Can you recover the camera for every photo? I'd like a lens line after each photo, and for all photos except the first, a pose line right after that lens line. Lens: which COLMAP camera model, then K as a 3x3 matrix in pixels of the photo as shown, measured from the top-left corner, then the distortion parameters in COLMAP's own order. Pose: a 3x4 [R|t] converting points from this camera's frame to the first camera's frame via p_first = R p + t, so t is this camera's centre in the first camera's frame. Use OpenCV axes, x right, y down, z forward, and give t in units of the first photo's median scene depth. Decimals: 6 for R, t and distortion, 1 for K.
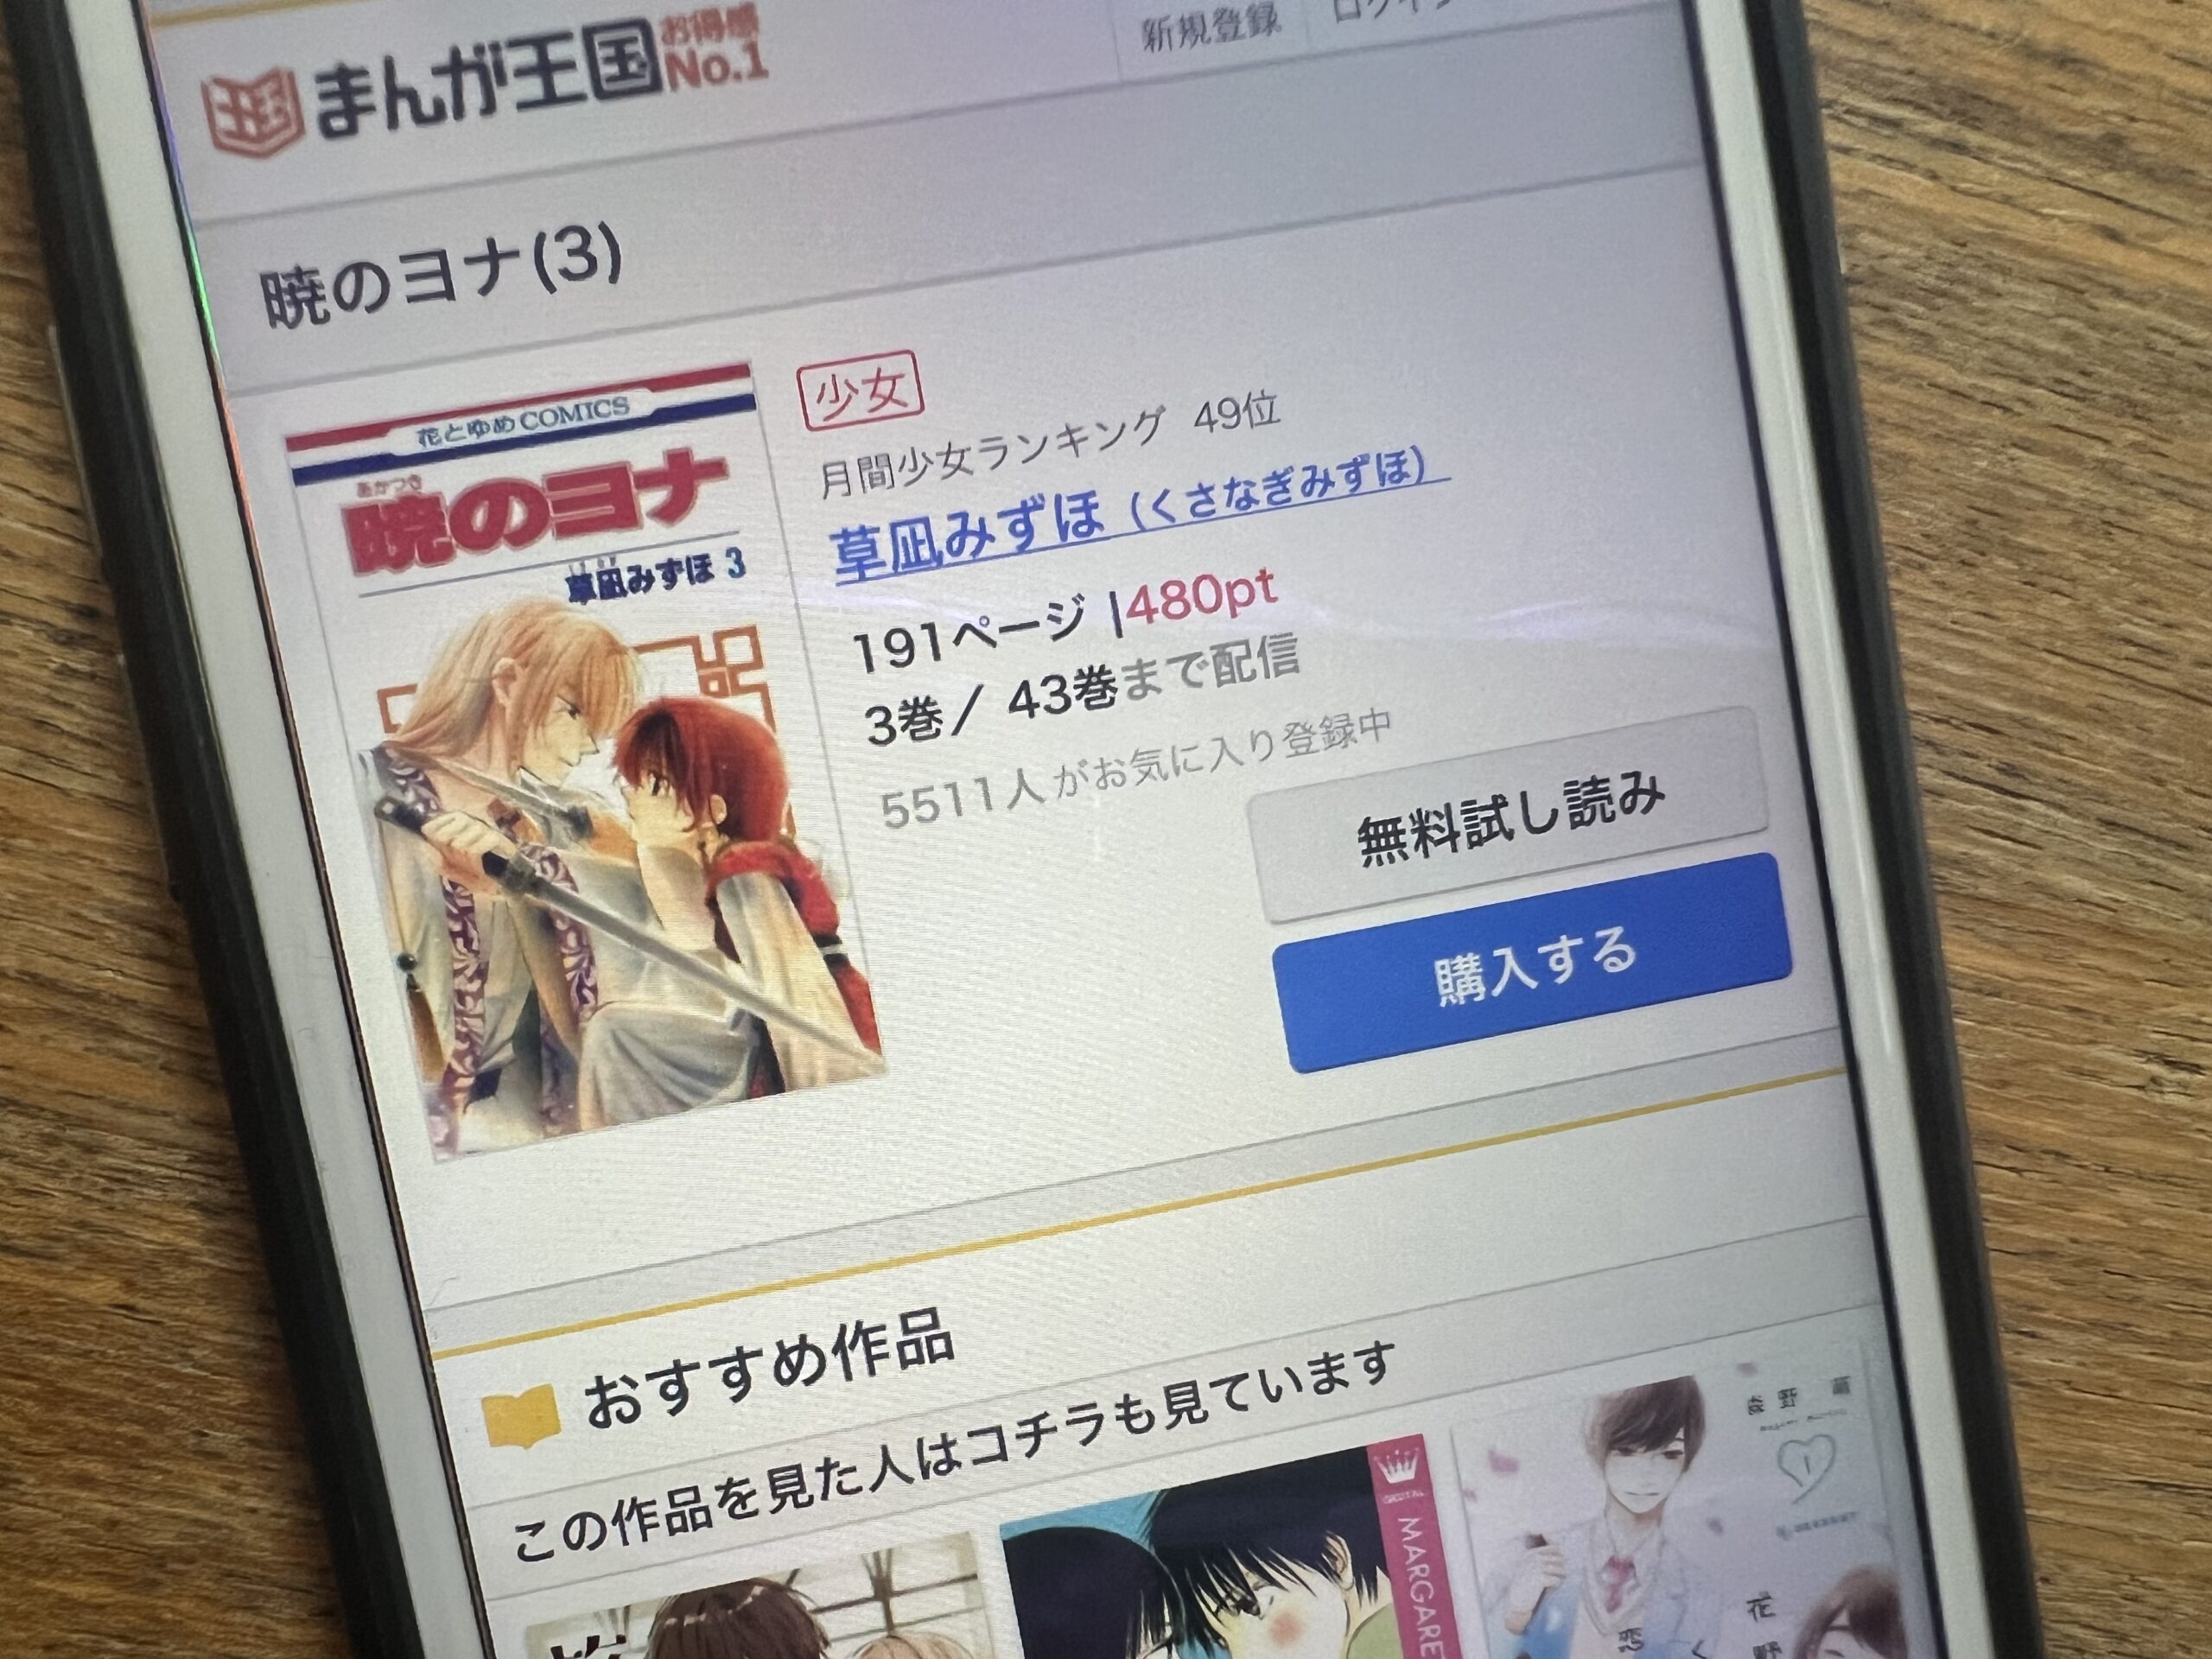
lens RADIAL K [[1693.8, 0, 961.2], [0, 1693.8, 1096.6], [0, 0, 1]] dist [-0.001234, -0.003146]
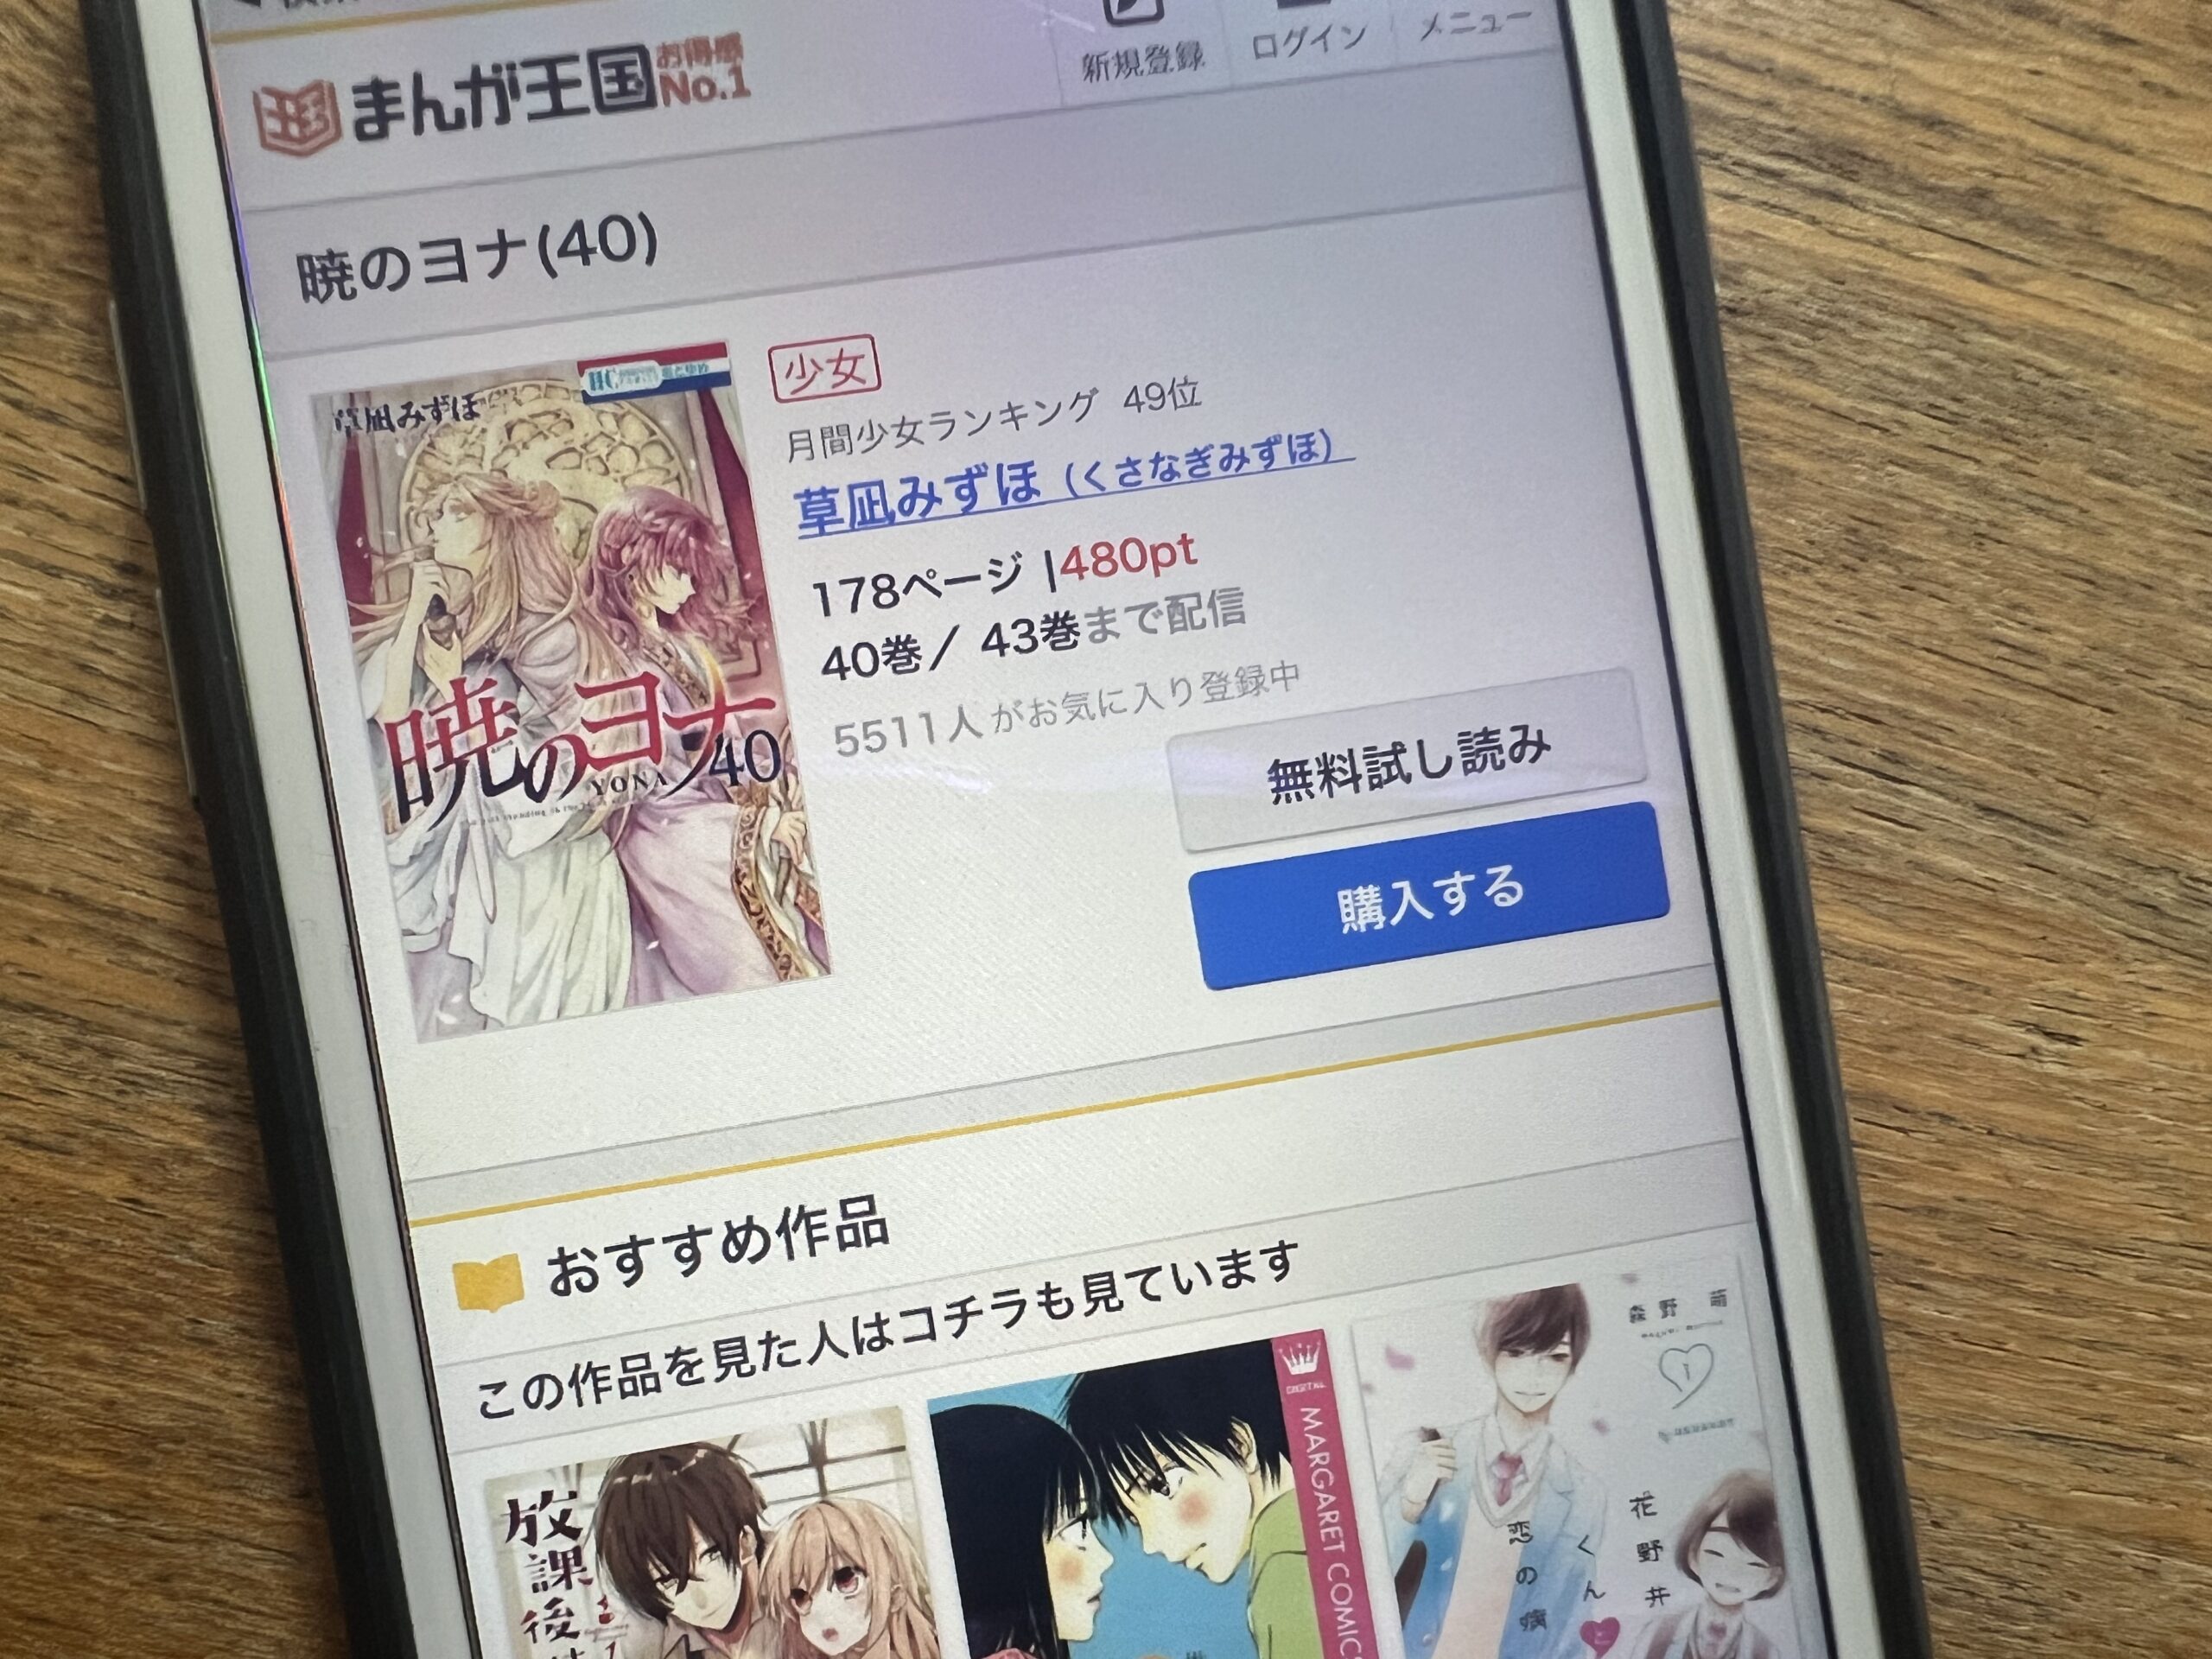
lens RADIAL K [[1693.2, 0, 952.0], [0, 1693.2, 1121.3], [0, 0, 1]] dist [0.001237, -0.007097]
pose [[0.999651, 0.022224, -0.014268, 0.049539], [-0.023010, 0.998082, -0.057465, 0.136775], [0.012964, 0.057773, 0.998246, -0.085695]]
